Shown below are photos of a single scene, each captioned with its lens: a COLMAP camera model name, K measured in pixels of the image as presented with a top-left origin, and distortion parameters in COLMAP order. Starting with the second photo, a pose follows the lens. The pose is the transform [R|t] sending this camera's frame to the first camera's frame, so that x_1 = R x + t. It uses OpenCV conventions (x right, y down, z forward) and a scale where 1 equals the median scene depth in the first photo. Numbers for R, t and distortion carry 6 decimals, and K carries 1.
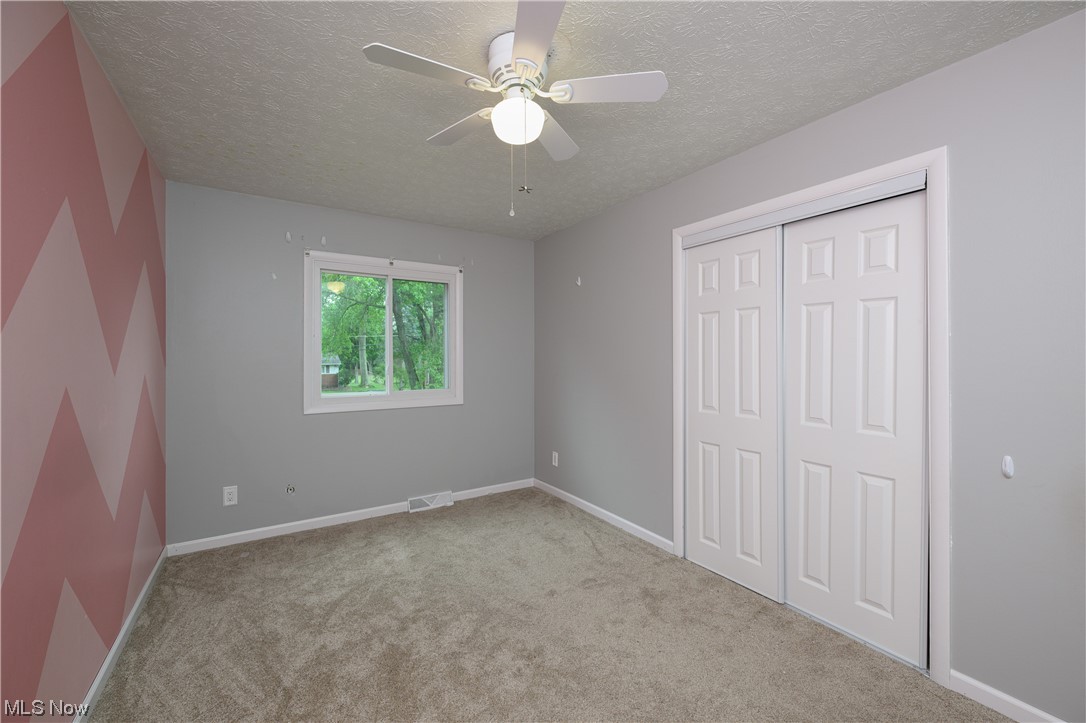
lens RADIAL K [[430.6, 0, 542.6], [0, 430.6, 357.2], [0, 0, 1]] dist [0.001086, -0.000009]
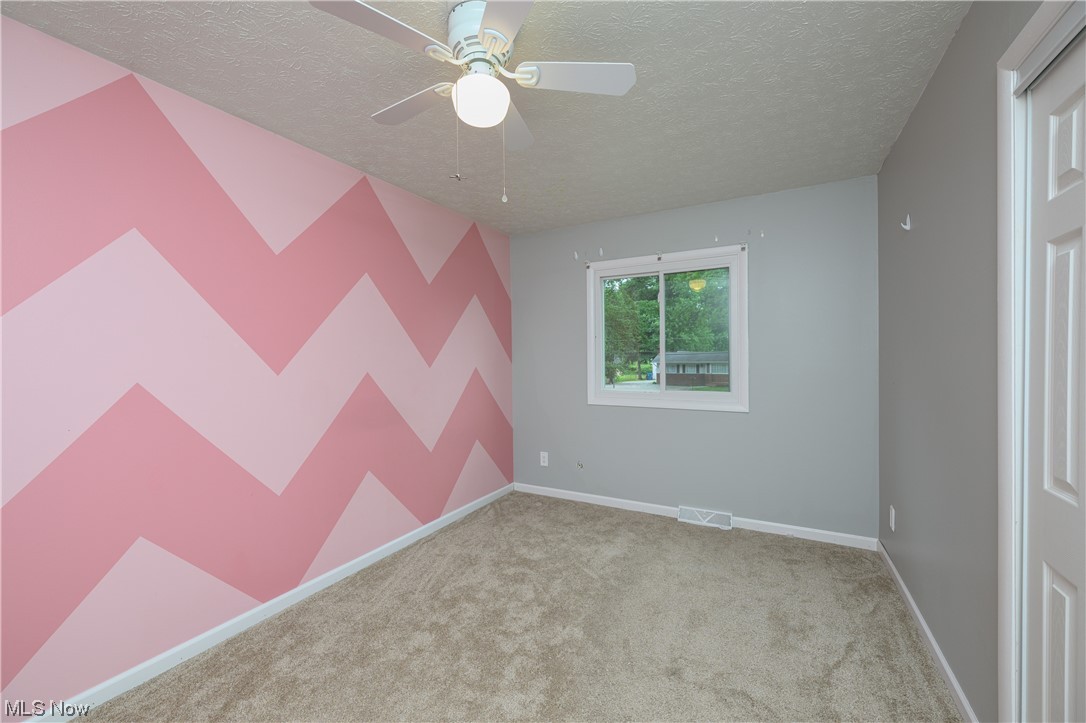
lens RADIAL K [[430.6, 0, 541.0], [0, 430.6, 359.3], [0, 0, 1]] dist [0.001086, -0.000009]
pose [[0.474758, 0.003512, -0.880109, 0.421191], [0.007518, 0.999939, 0.008045, -0.000128], [0.880084, -0.010436, 0.474703, 0.333597]]
